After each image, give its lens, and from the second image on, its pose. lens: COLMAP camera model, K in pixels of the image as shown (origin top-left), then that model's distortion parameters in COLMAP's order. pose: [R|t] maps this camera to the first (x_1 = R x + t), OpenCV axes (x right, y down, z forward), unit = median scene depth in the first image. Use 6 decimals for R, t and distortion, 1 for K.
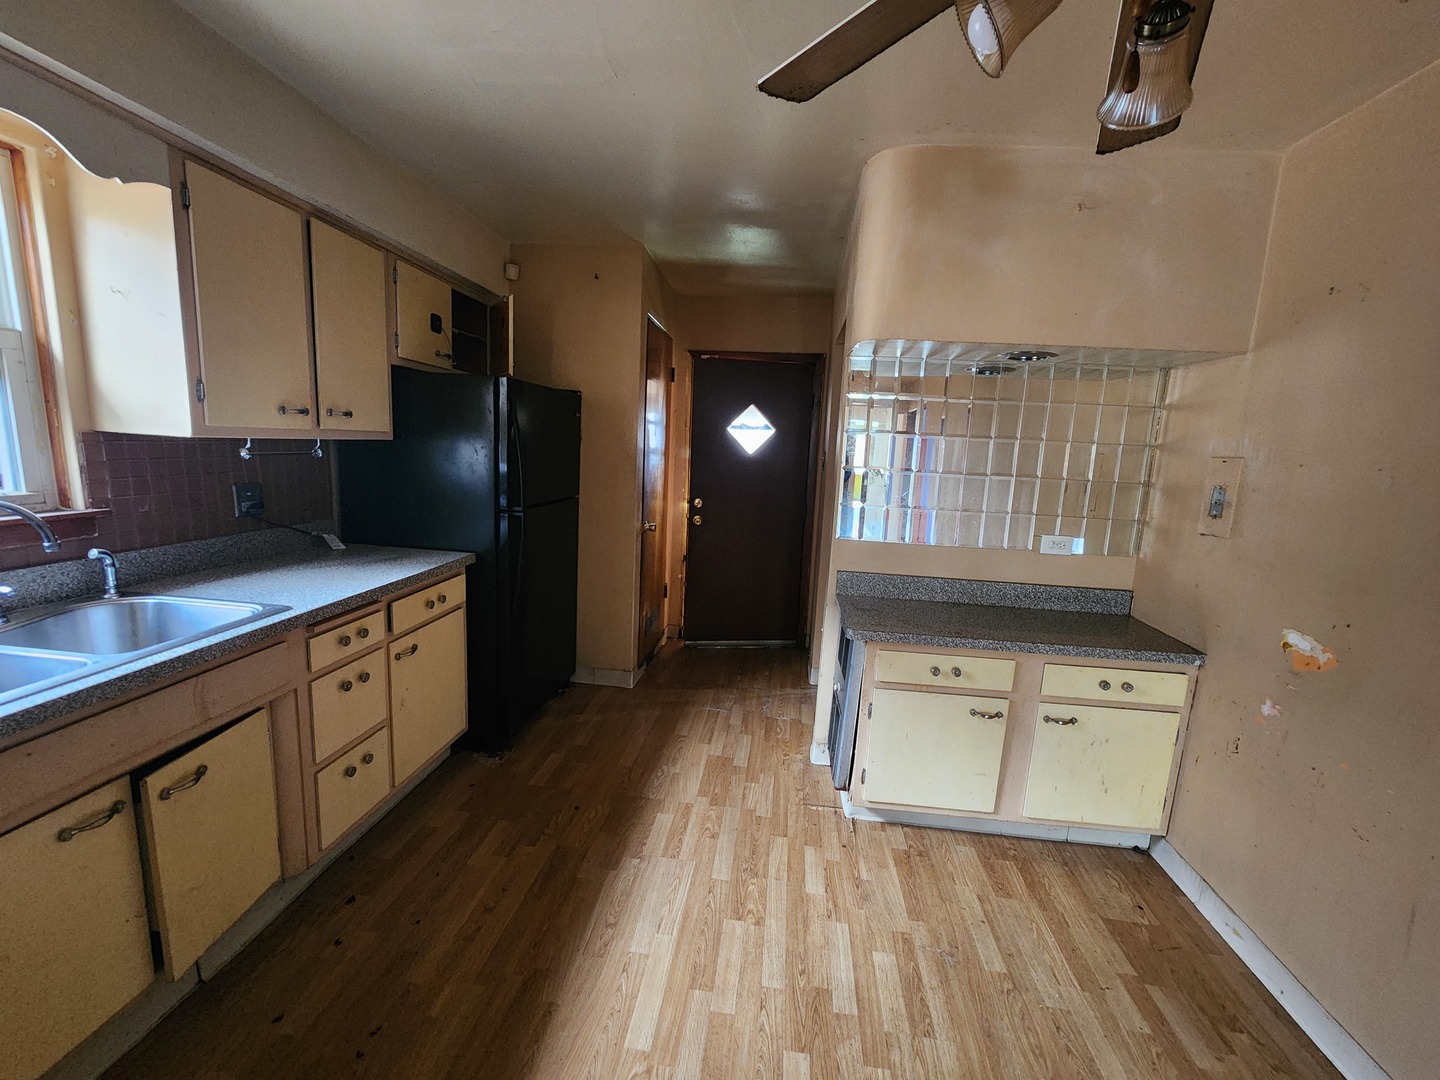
lens RADIAL K [[589.6, 0, 726.7], [0, 589.6, 541.2], [0, 0, 1]] dist [-0.001890, -0.000060]
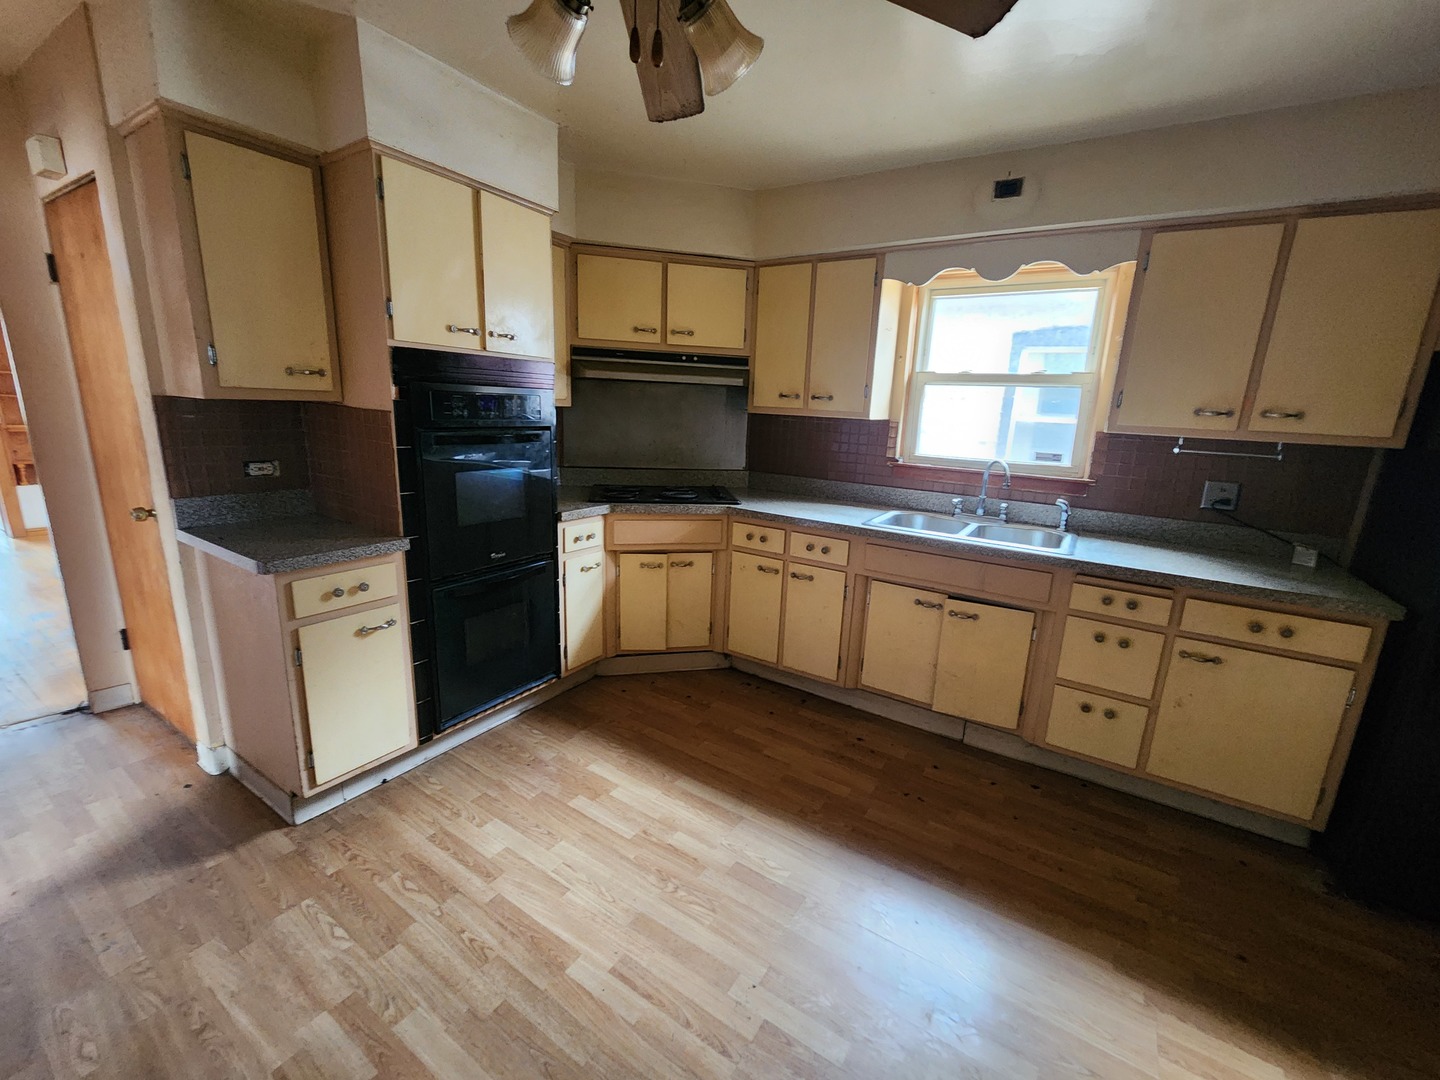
lens RADIAL K [[589.6, 0, 726.0], [0, 589.6, 537.9], [0, 0, 1]] dist [-0.001890, -0.000060]
pose [[-0.449938, 0.128967, -0.883699, 0.689162], [-0.210099, 0.946459, 0.245099, -0.076517], [0.867994, 0.295943, -0.398752, 0.710473]]
